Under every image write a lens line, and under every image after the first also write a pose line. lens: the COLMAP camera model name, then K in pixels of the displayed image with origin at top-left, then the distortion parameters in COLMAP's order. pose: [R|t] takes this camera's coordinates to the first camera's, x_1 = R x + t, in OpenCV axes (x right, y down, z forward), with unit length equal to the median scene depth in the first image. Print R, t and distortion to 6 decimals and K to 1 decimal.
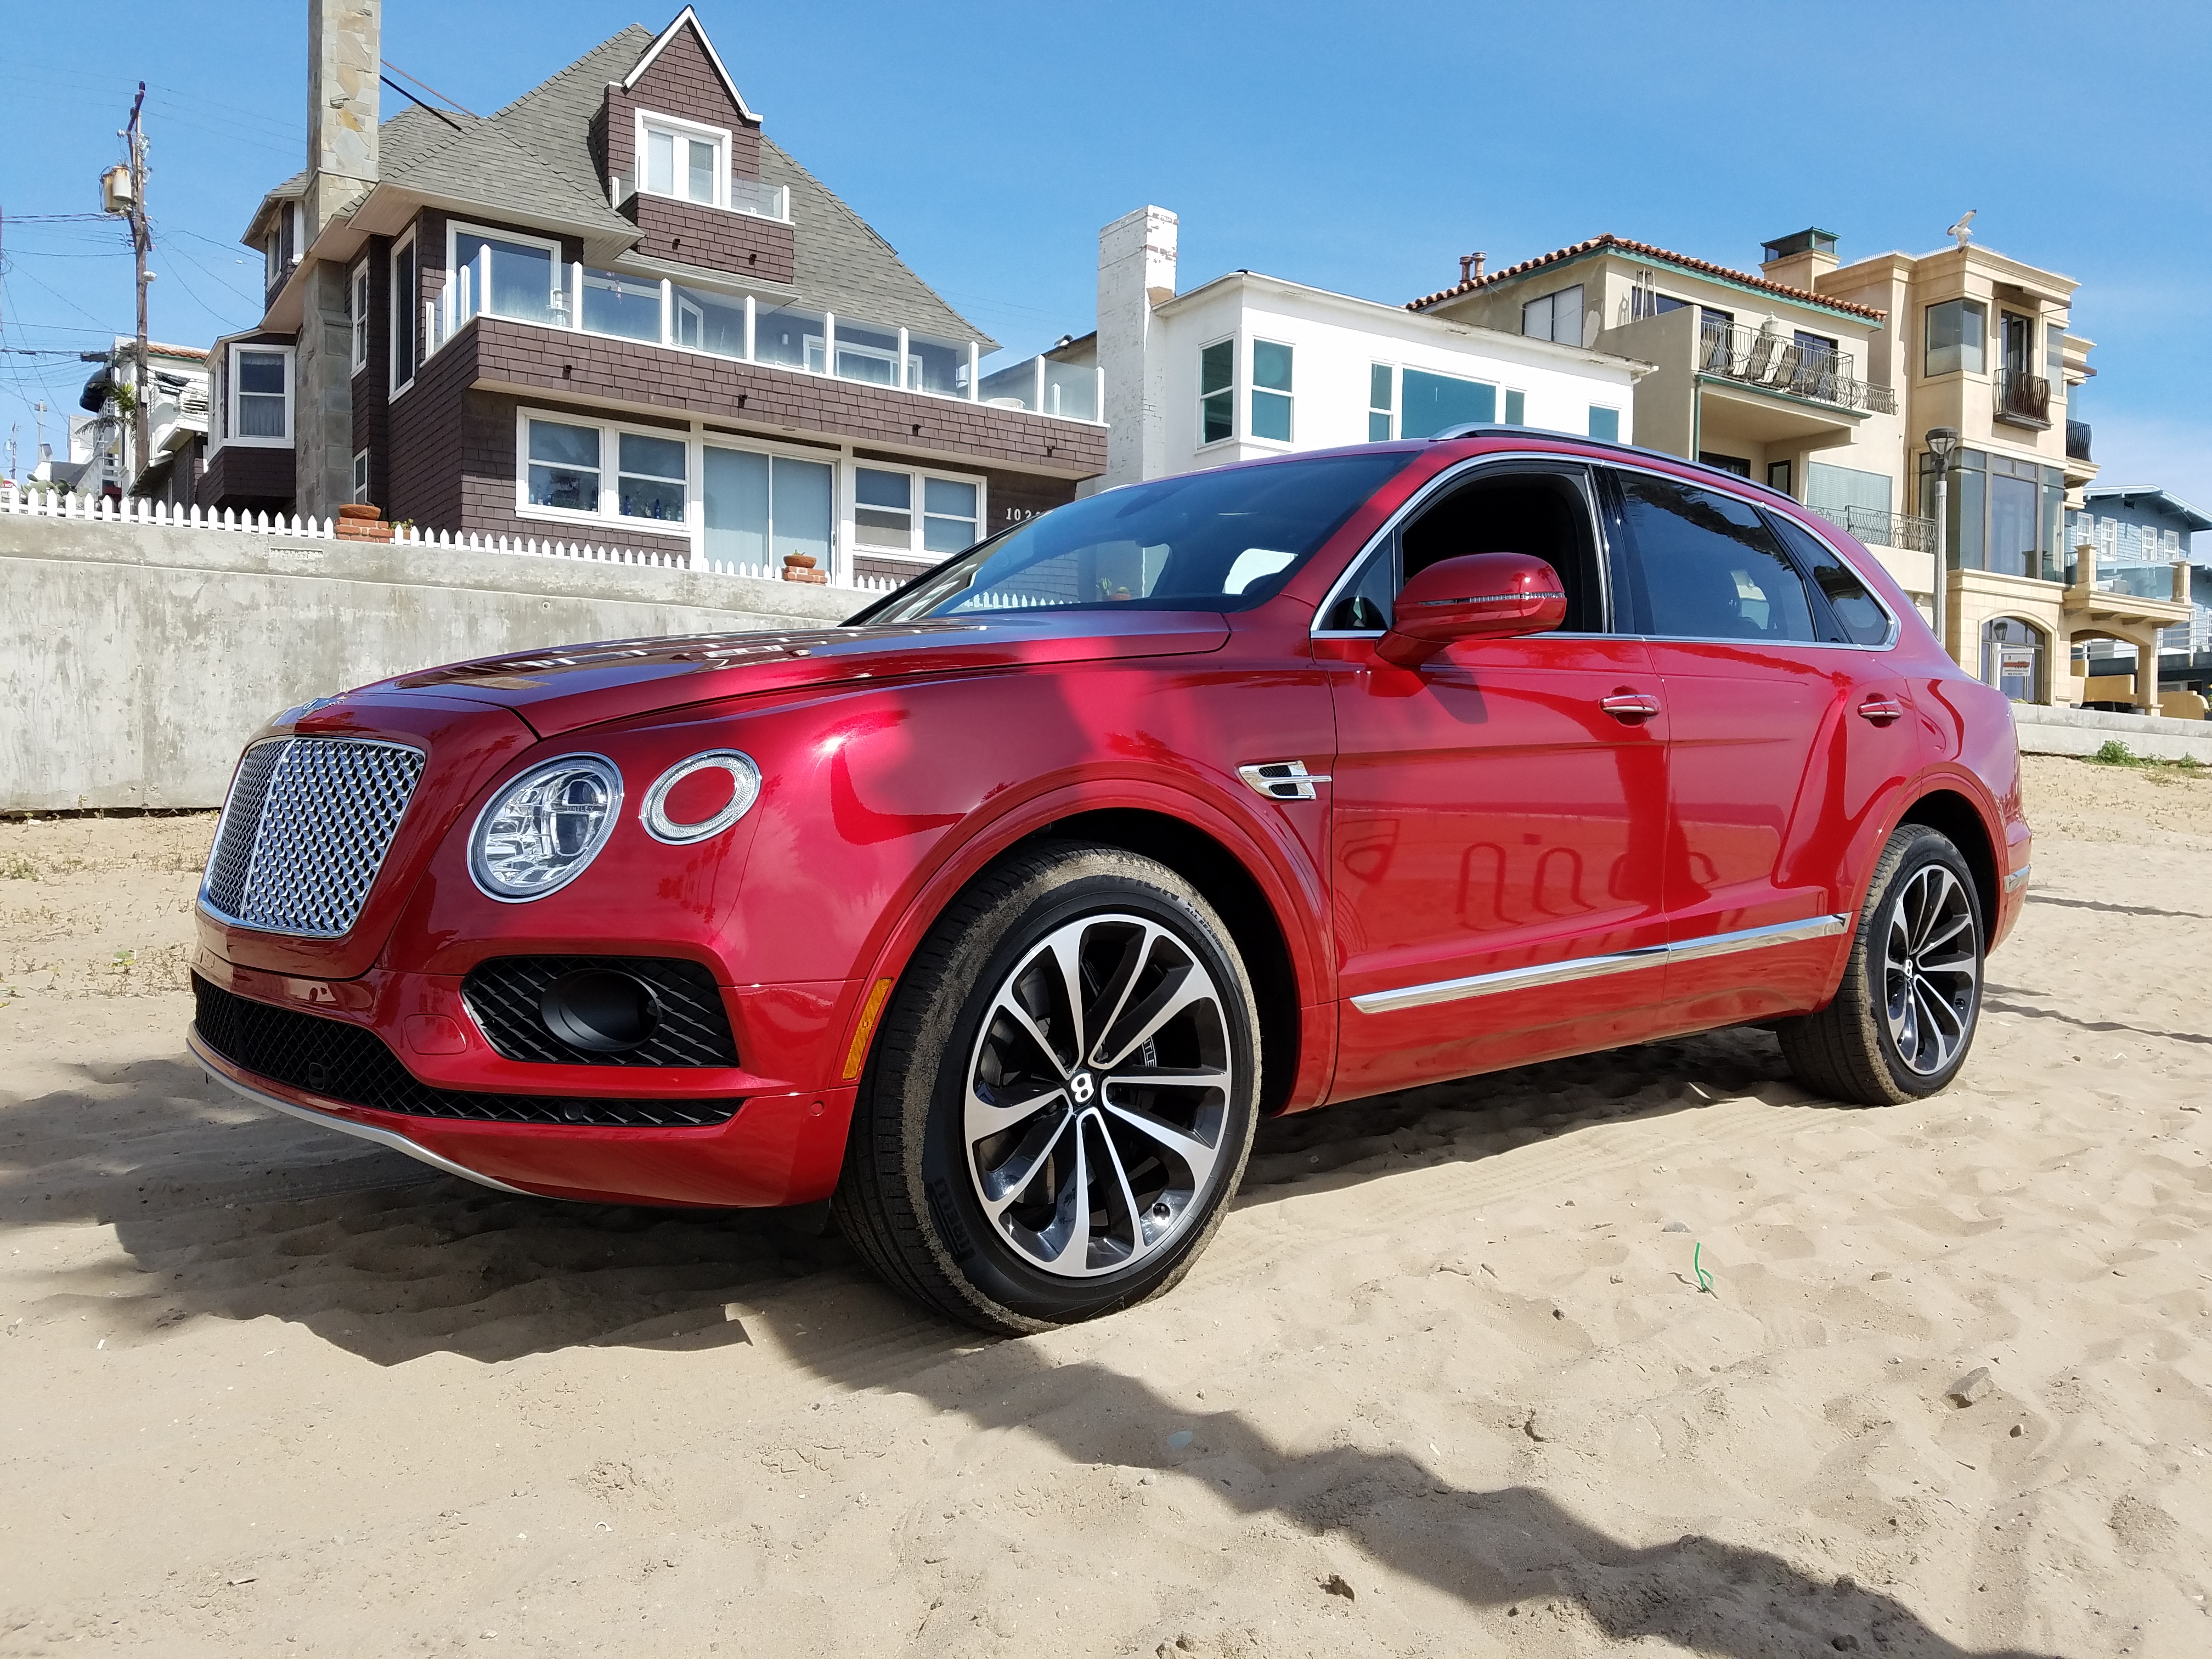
lens RADIAL K [[1684.2, 0, 1126.2], [0, 1684.2, 821.3], [0, 0, 1]] dist [0.036083, -0.050094]
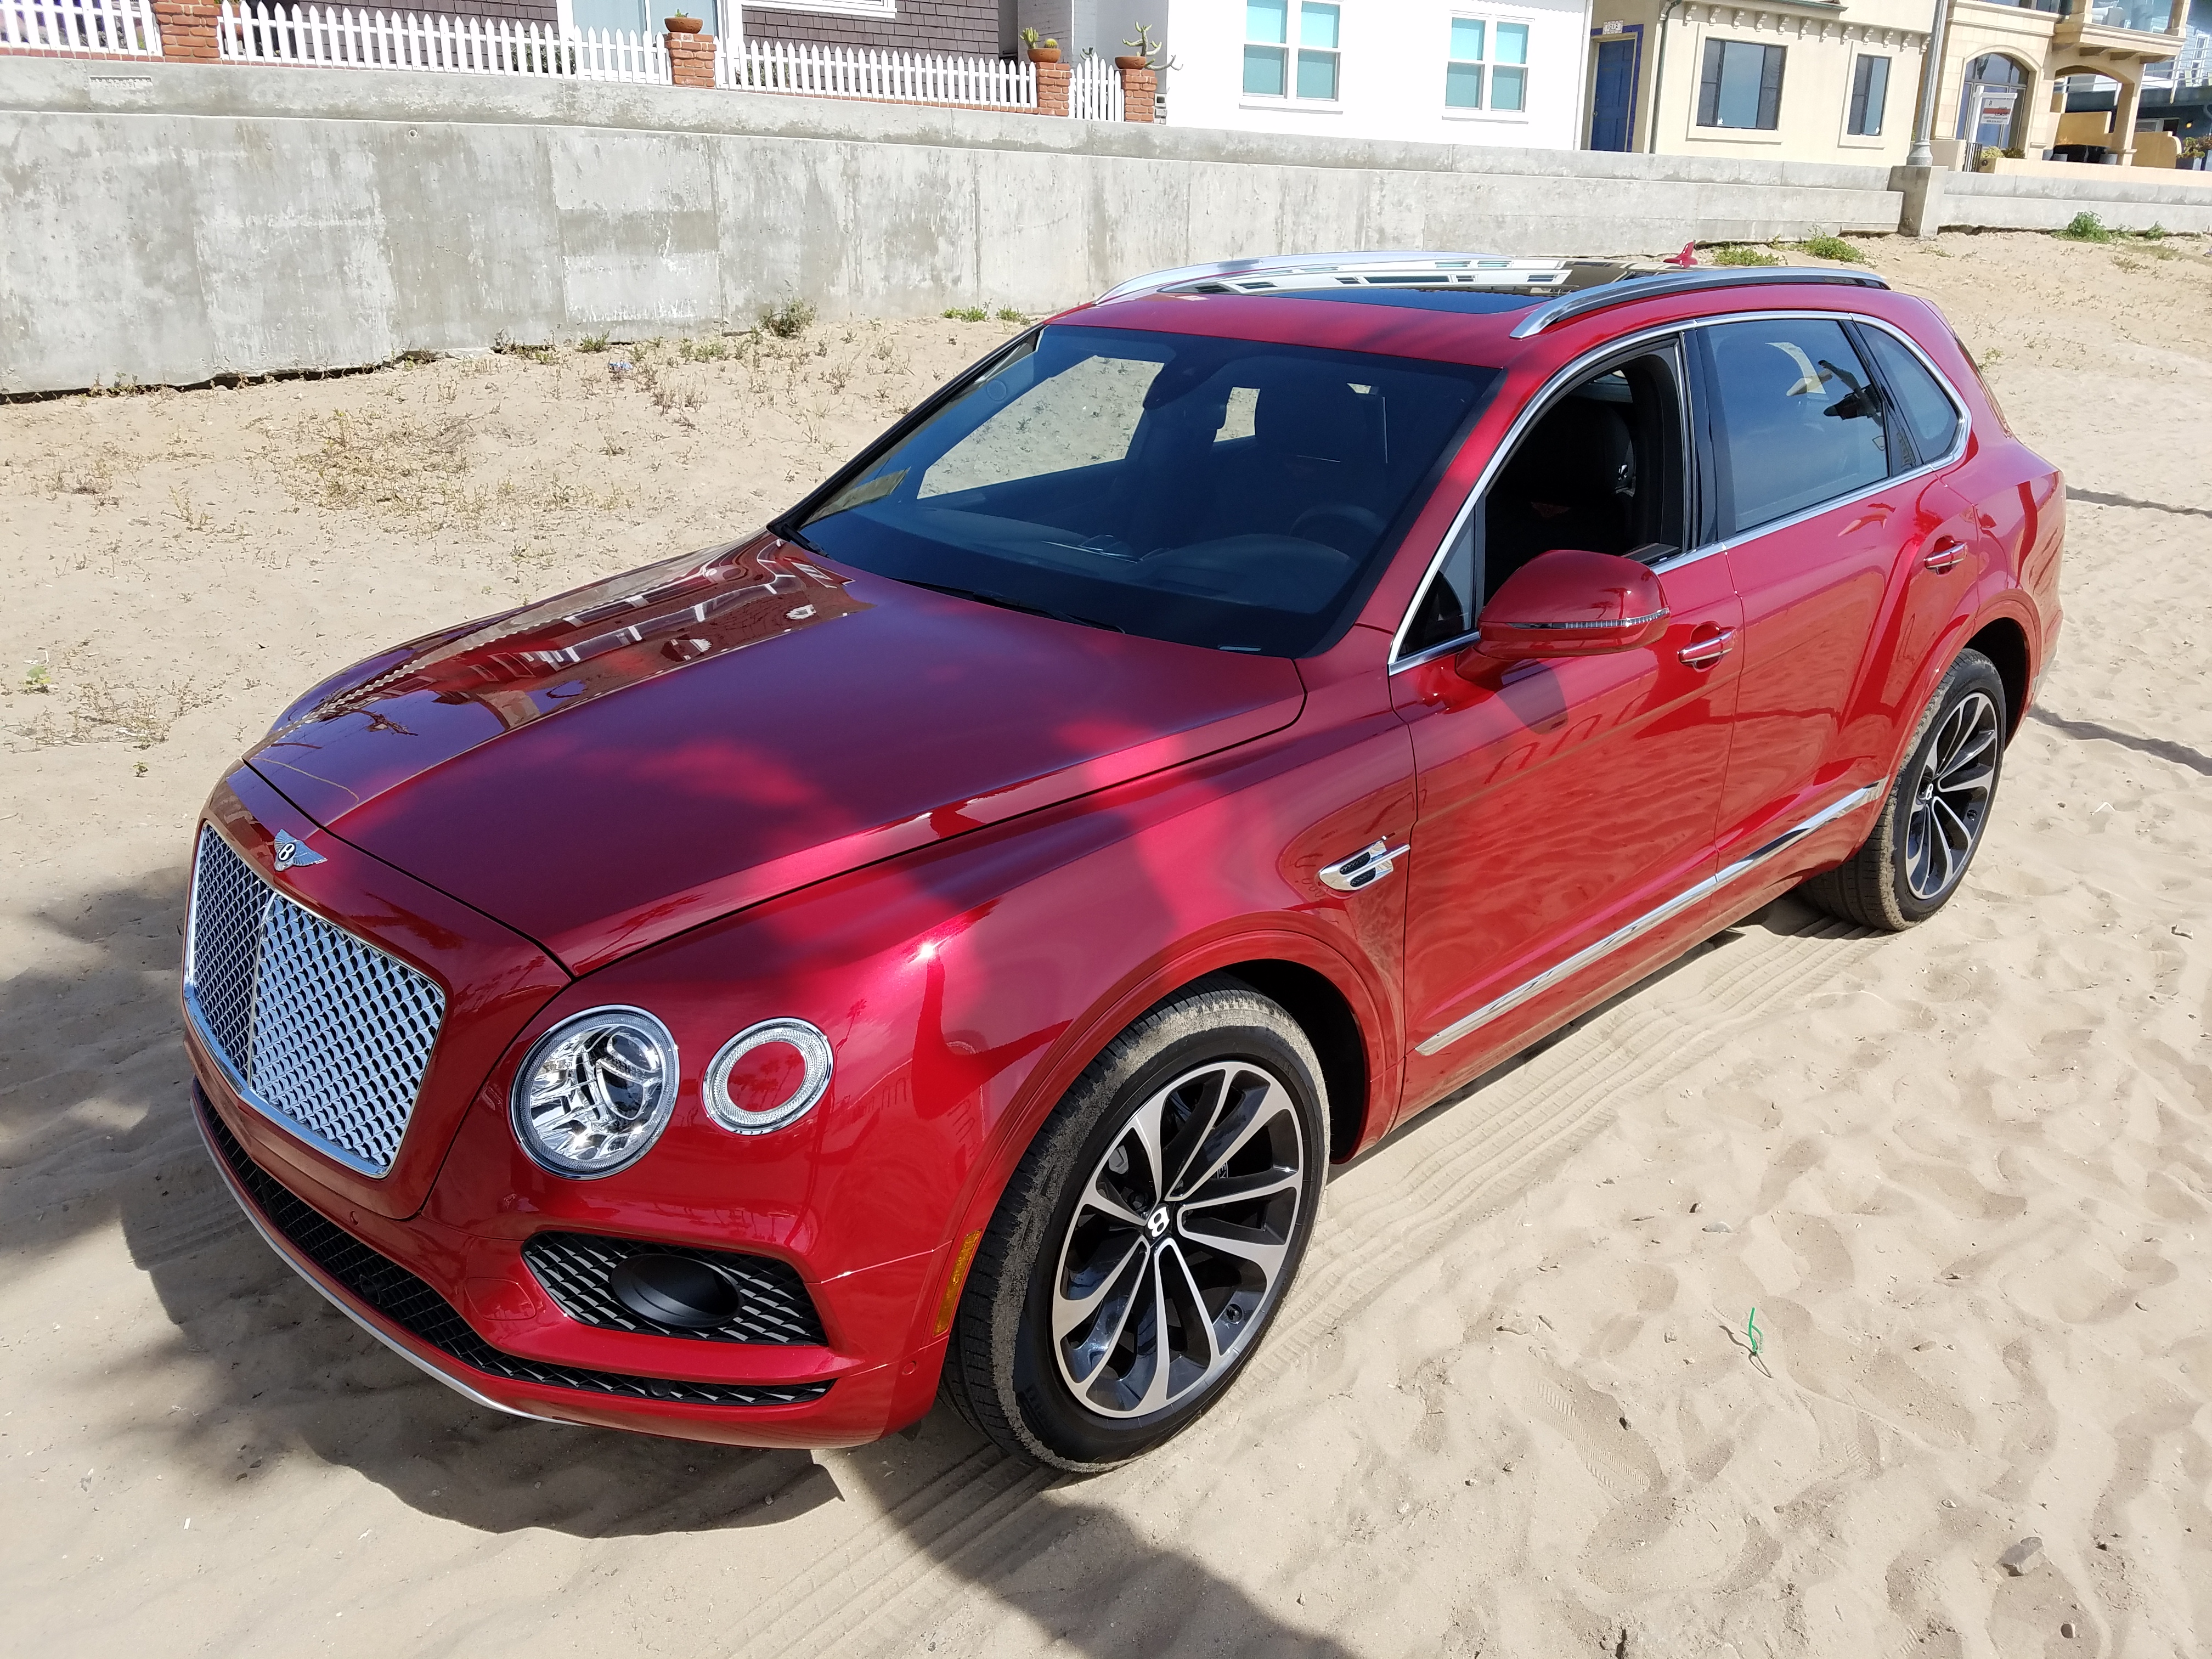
lens RADIAL K [[1684.2, 0, 1127.2], [0, 1684.2, 811.5], [0, 0, 1]] dist [0.036083, -0.050094]
pose [[0.998865, -0.017680, 0.044235, -0.046369], [0.002816, 0.948869, 0.315658, -0.210524], [-0.047554, -0.315175, 0.947841, 0.083612]]
